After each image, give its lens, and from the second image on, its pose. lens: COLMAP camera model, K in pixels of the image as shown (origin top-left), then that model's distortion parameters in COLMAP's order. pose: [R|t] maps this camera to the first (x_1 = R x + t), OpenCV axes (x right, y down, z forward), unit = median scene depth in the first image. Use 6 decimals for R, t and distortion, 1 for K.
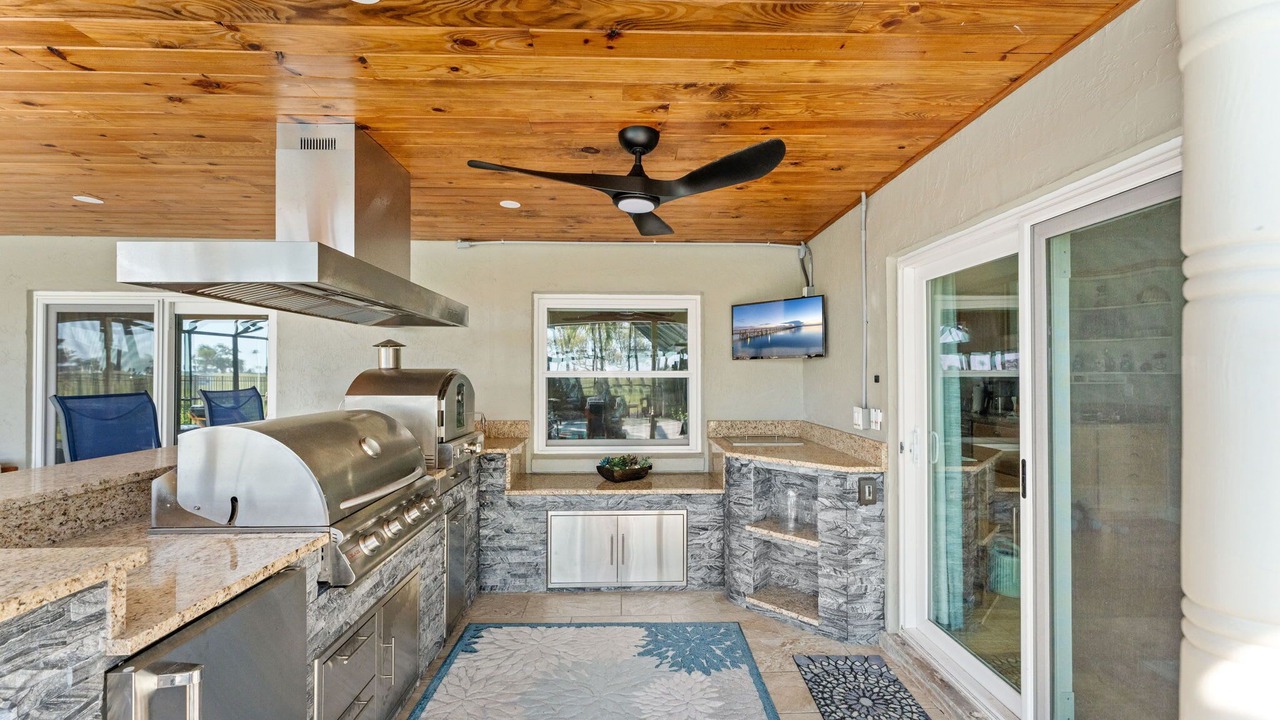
lens RADIAL K [[509.1, 0, 640.2], [0, 509.1, 367.9], [0, 0, 1]] dist [0.000733, -0.000377]
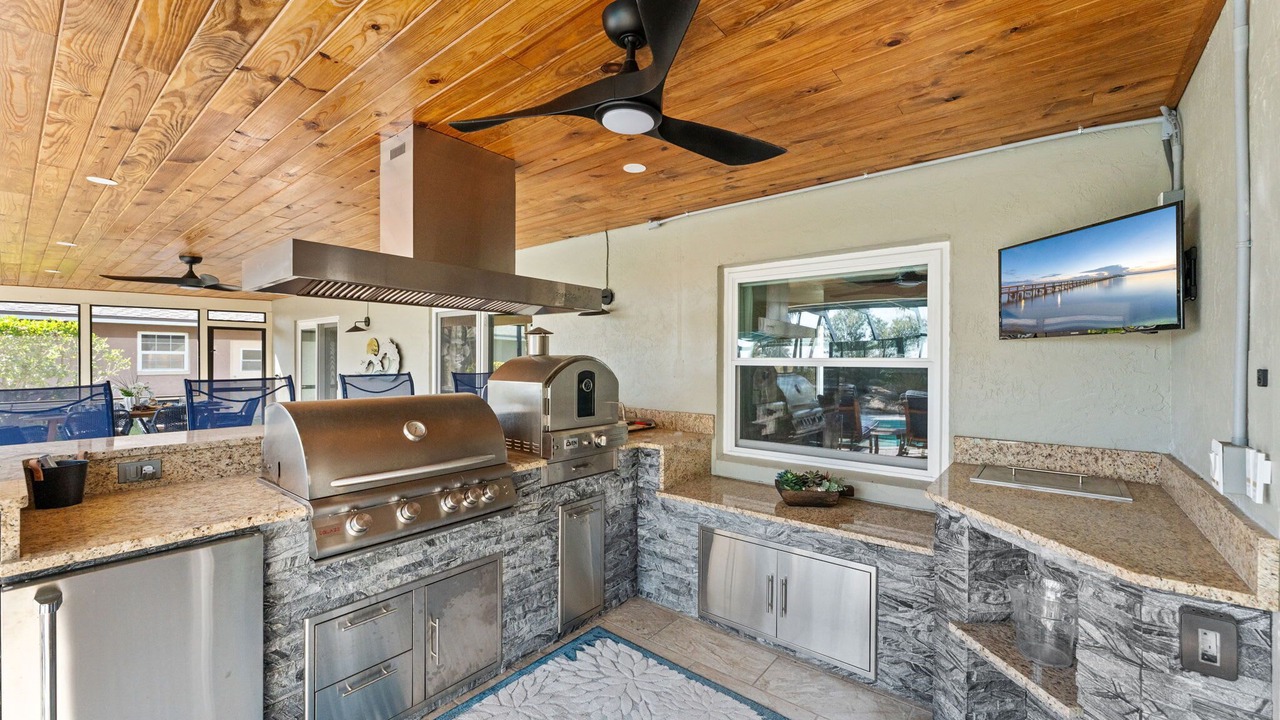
lens RADIAL K [[509.1, 0, 640.9], [0, 509.1, 360.5], [0, 0, 1]] dist [0.000733, -0.000377]
pose [[0.756591, 0.005225, -0.653868, 0.299717], [0.002472, 0.999938, 0.010851, 0.001380], [0.653884, -0.009826, 0.756531, 0.307223]]
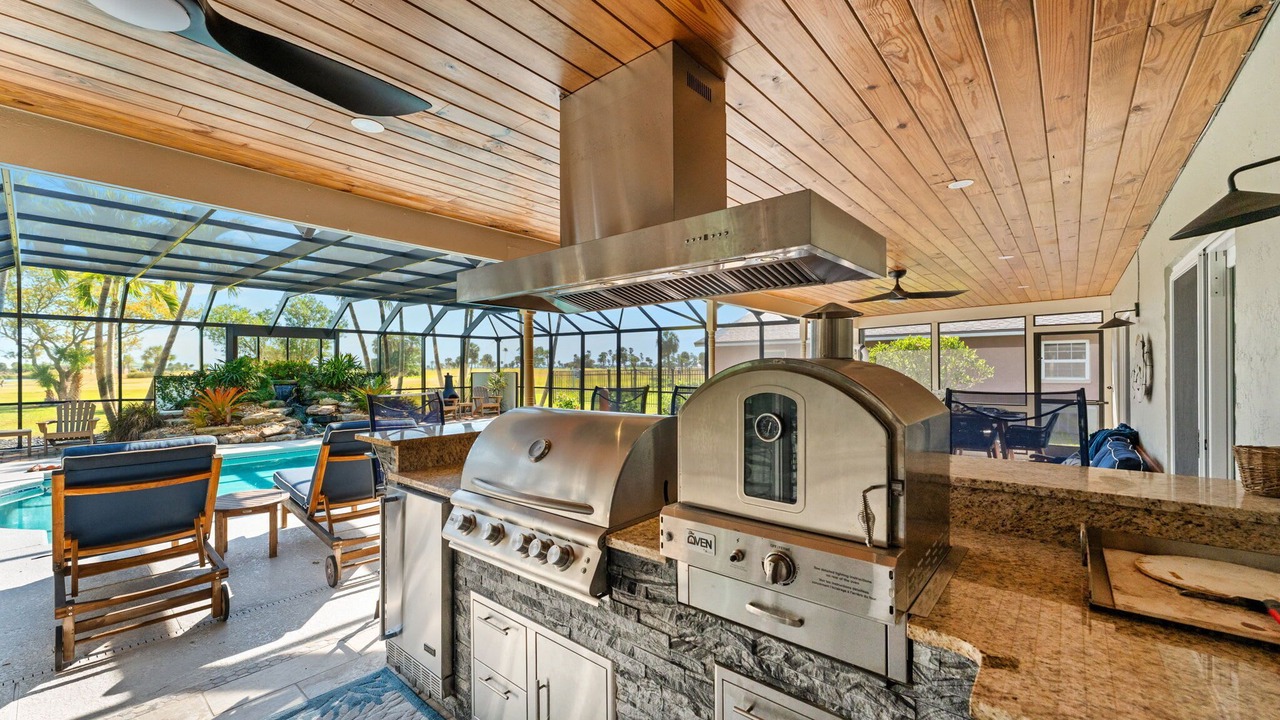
lens RADIAL K [[509.1, 0, 637.2], [0, 509.1, 368.3], [0, 0, 1]] dist [0.000733, -0.000377]
pose [[-0.672607, 0.003863, -0.739990, 0.019185], [0.014316, 0.999867, -0.007792, 0.010168], [0.739861, -0.015835, -0.672573, 1.048564]]
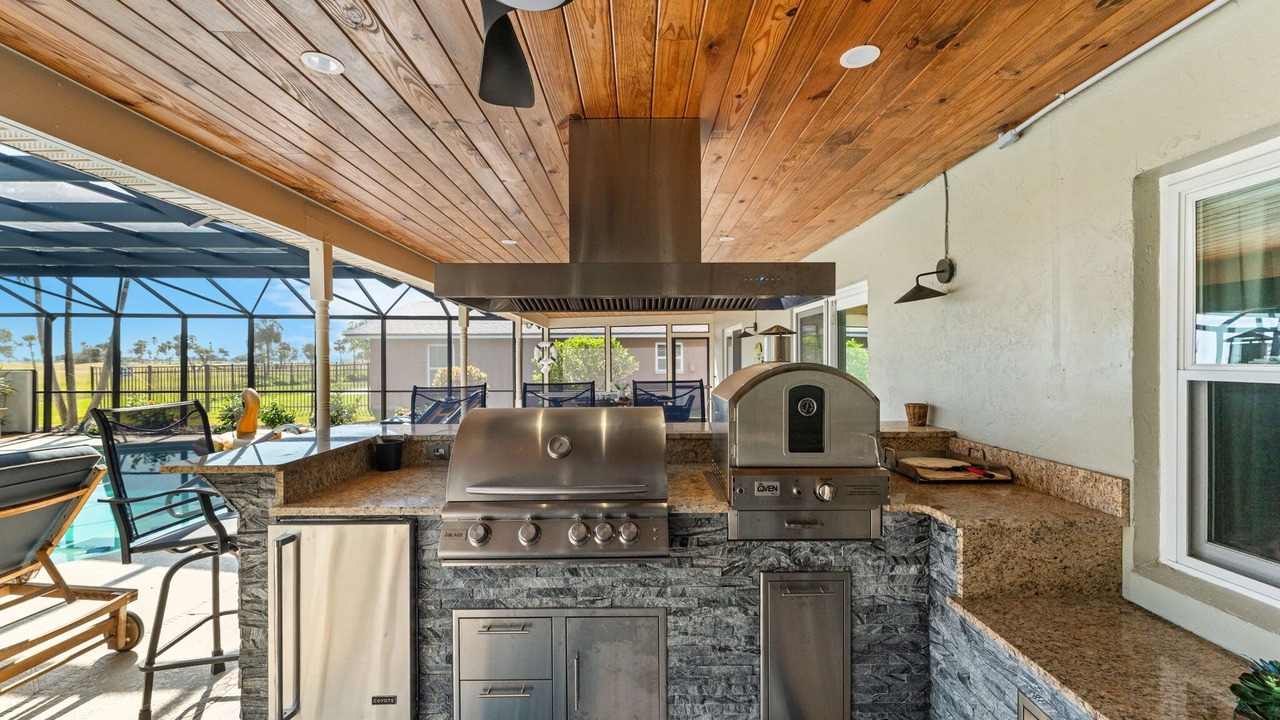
lens RADIAL K [[509.1, 0, 640.3], [0, 509.1, 361.6], [0, 0, 1]] dist [0.000733, -0.000377]
pose [[-0.027894, 0.003187, -0.999606, 0.262923], [0.016600, 0.999858, 0.002724, -0.004297], [0.999473, -0.016518, -0.027943, 0.707432]]
